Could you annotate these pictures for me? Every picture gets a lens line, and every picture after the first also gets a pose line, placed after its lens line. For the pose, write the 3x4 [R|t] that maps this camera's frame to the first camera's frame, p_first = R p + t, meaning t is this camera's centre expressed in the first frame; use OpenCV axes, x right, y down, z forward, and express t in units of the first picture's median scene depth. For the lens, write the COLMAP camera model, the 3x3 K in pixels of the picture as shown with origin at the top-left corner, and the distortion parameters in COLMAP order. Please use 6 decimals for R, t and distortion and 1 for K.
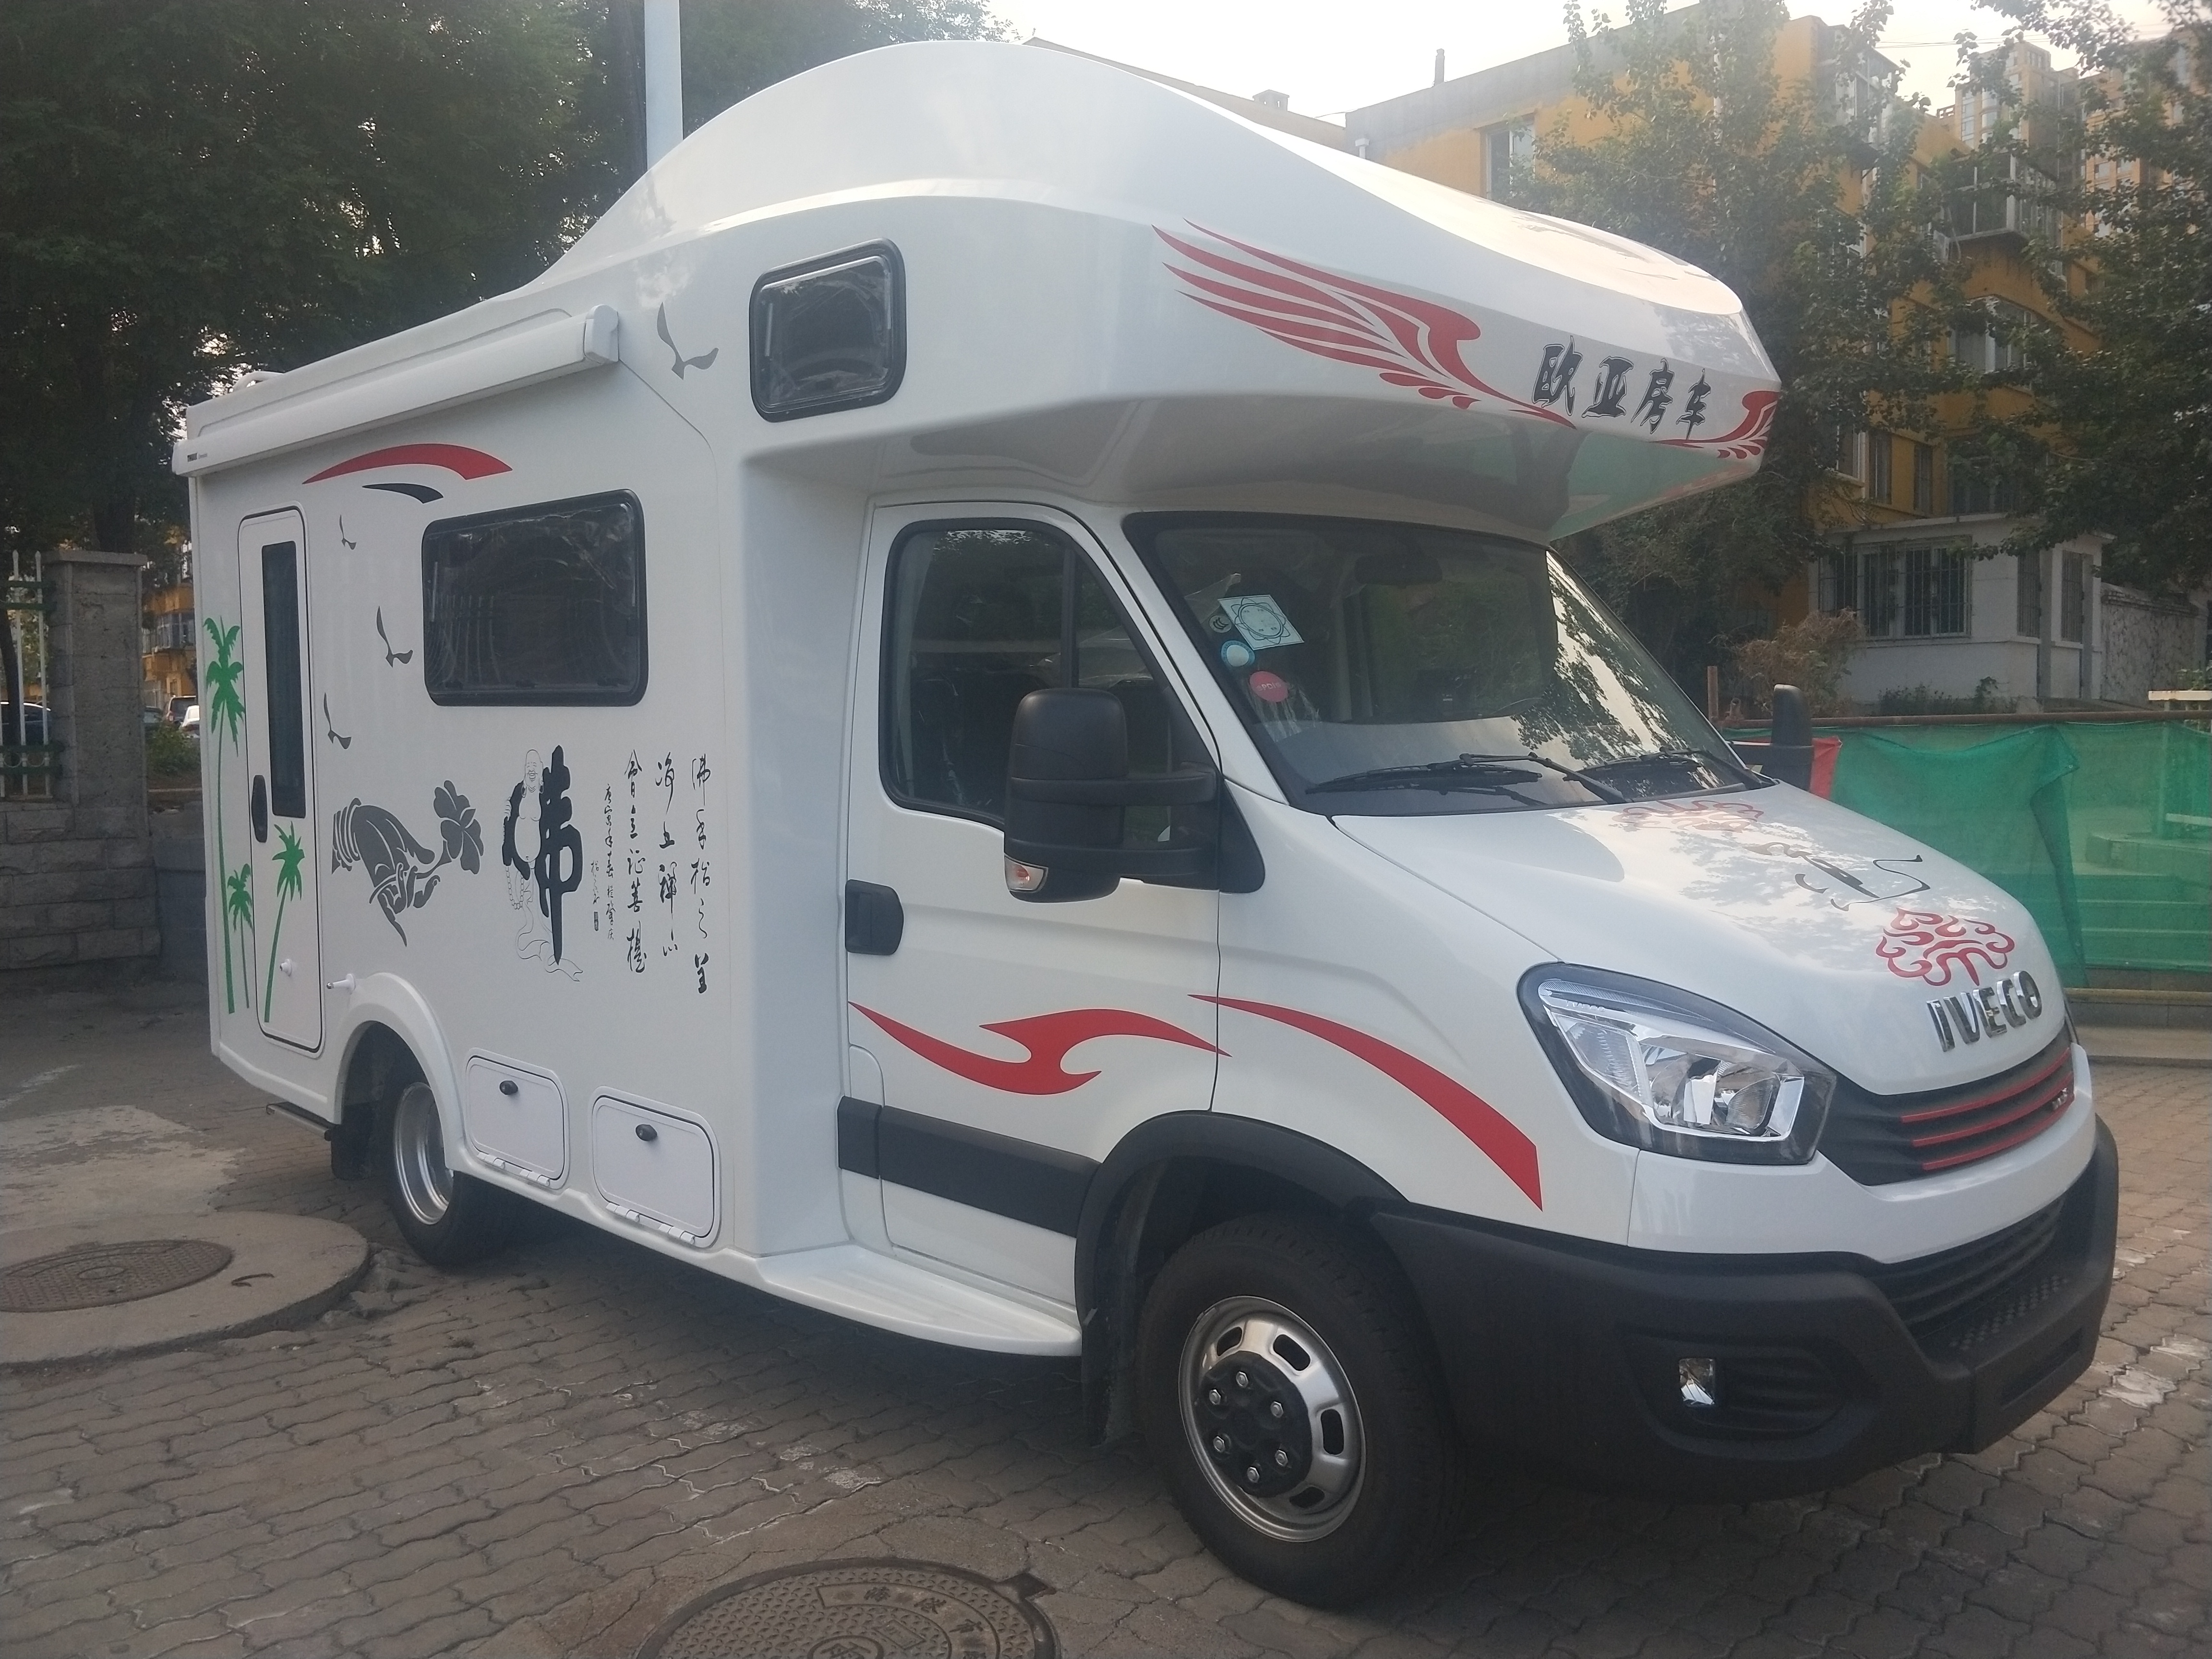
lens RADIAL K [[1794.4, 0, 1108.7], [0, 1794.4, 751.1], [0, 0, 1]] dist [-0.011589, -0.012817]
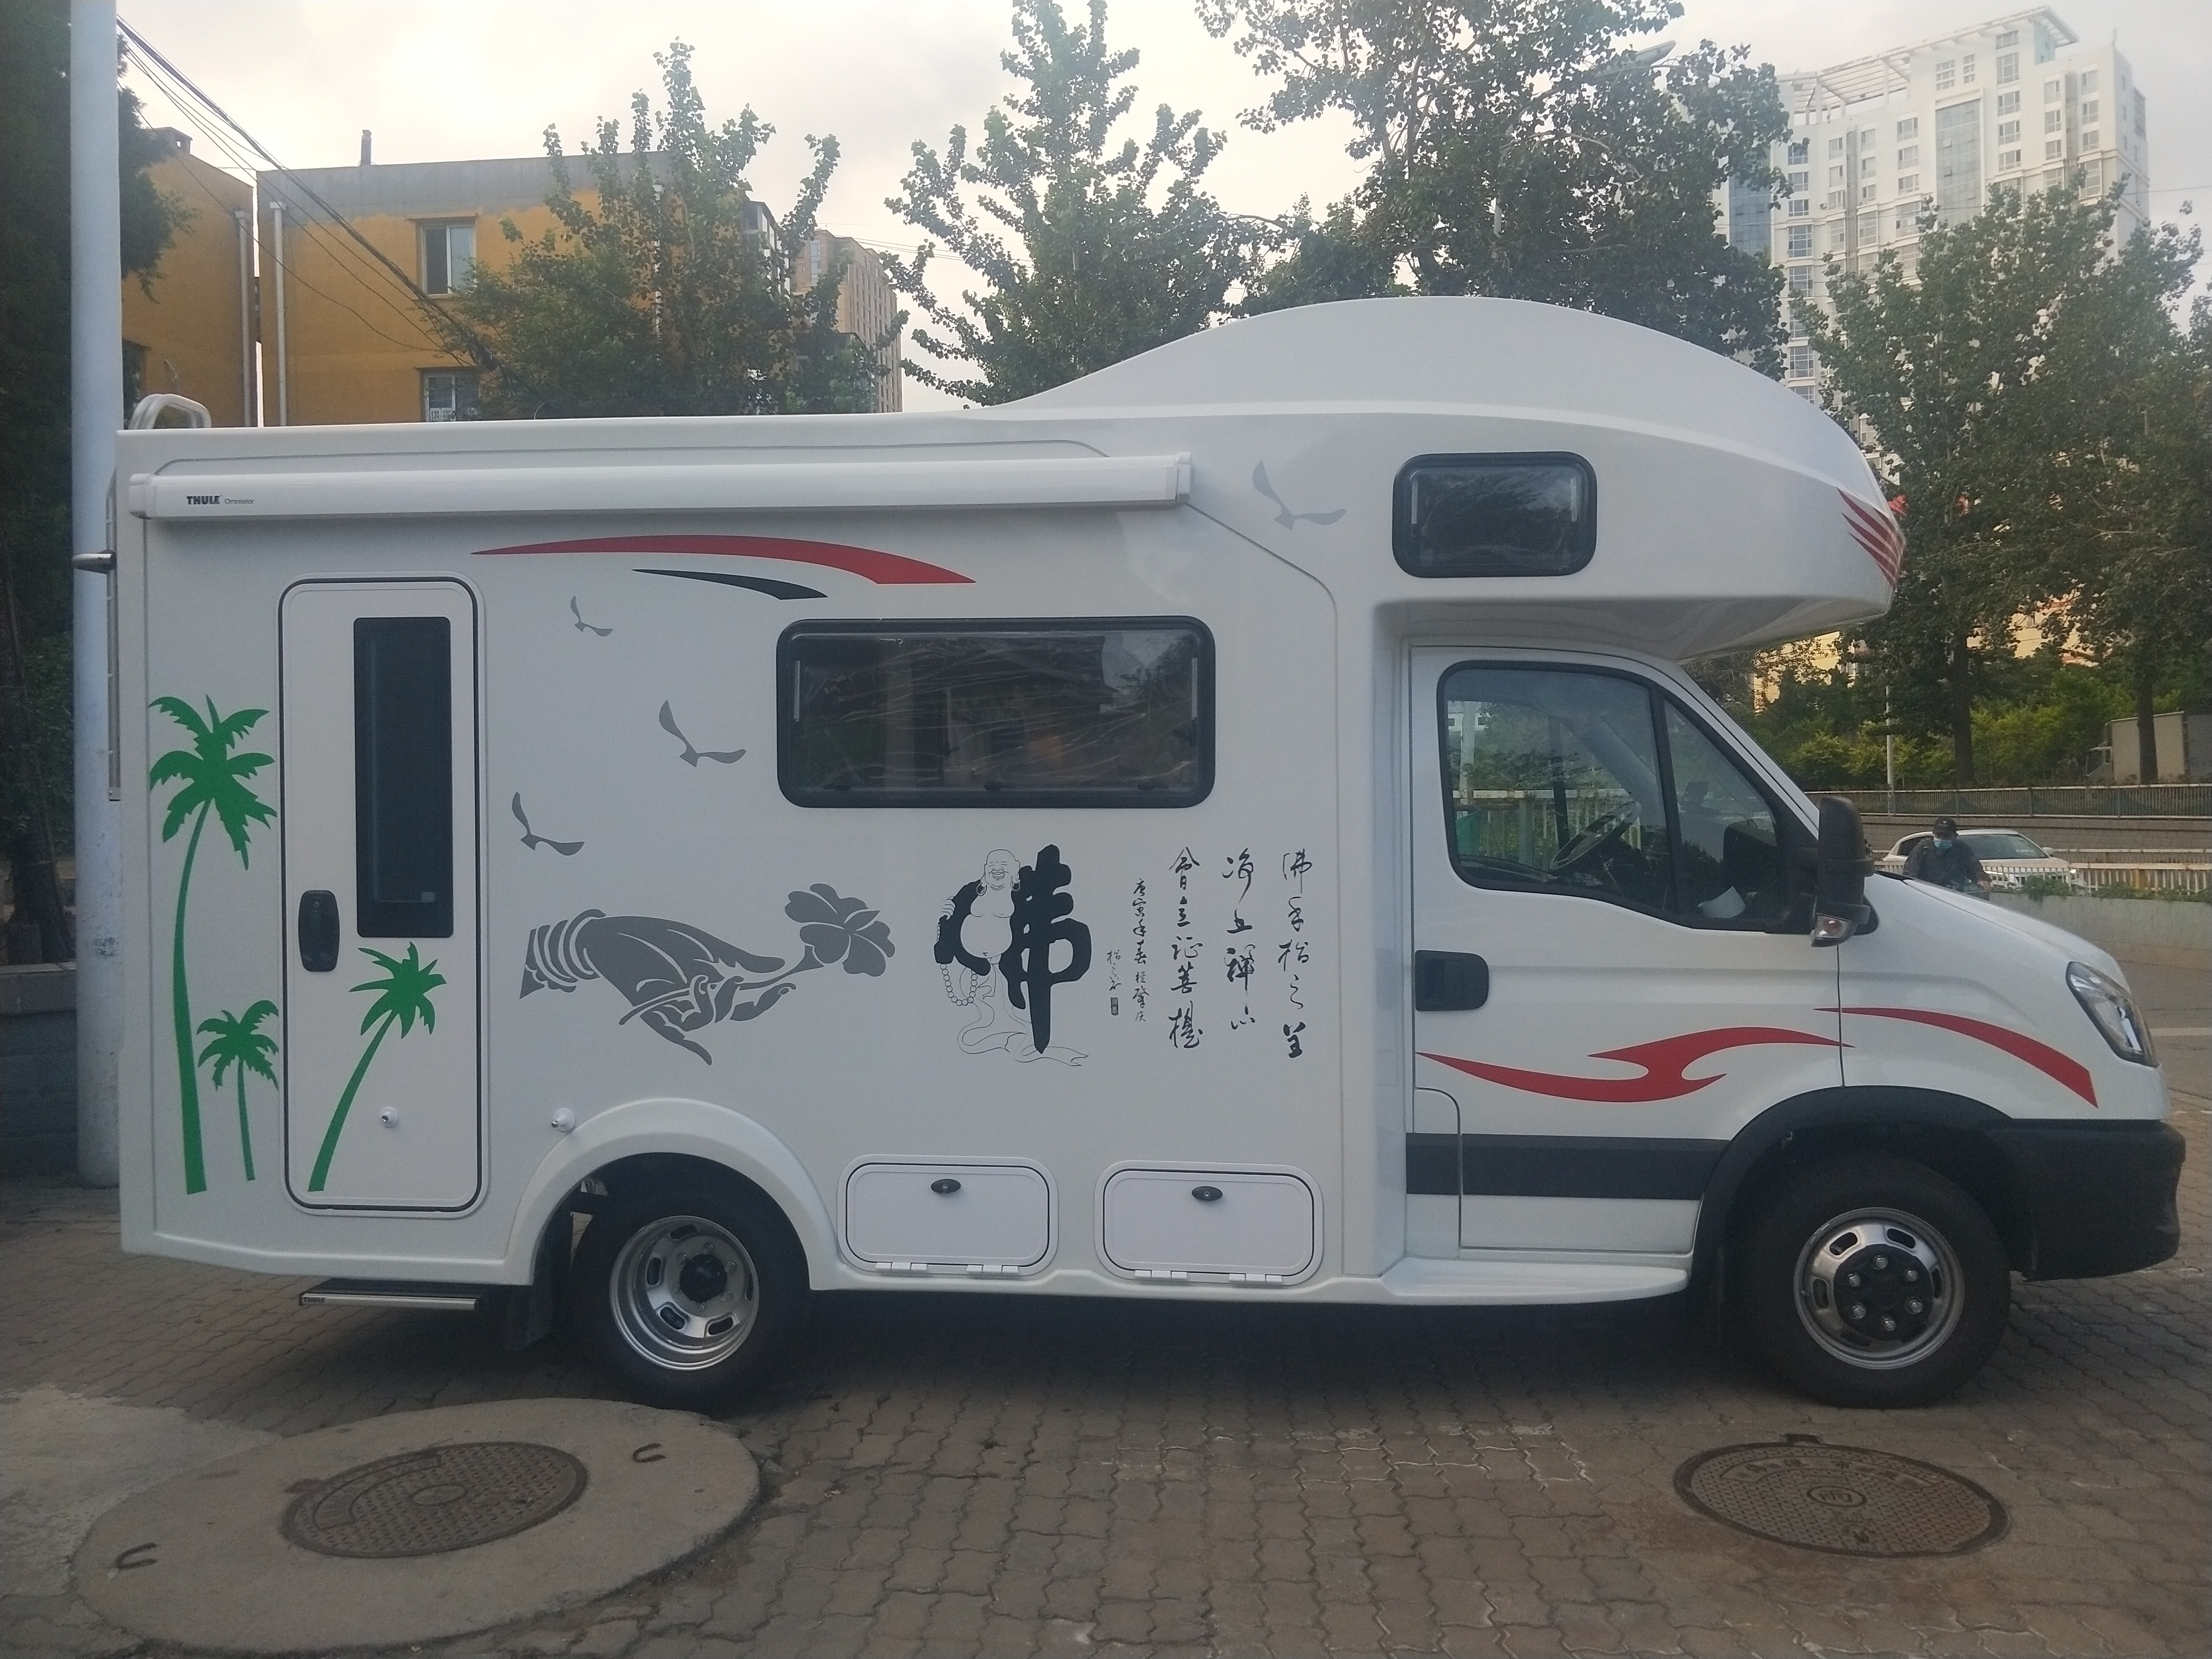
lens RADIAL K [[1794.3, 0, 989.4], [0, 1794.3, 783.7], [0, 0, 1]] dist [0.128617, -0.270460]
pose [[0.782013, 0.007822, 0.623214, -1.069270], [0.015888, 0.999346, -0.032479, -0.005607], [-0.623060, 0.035300, 0.781377, 0.203588]]
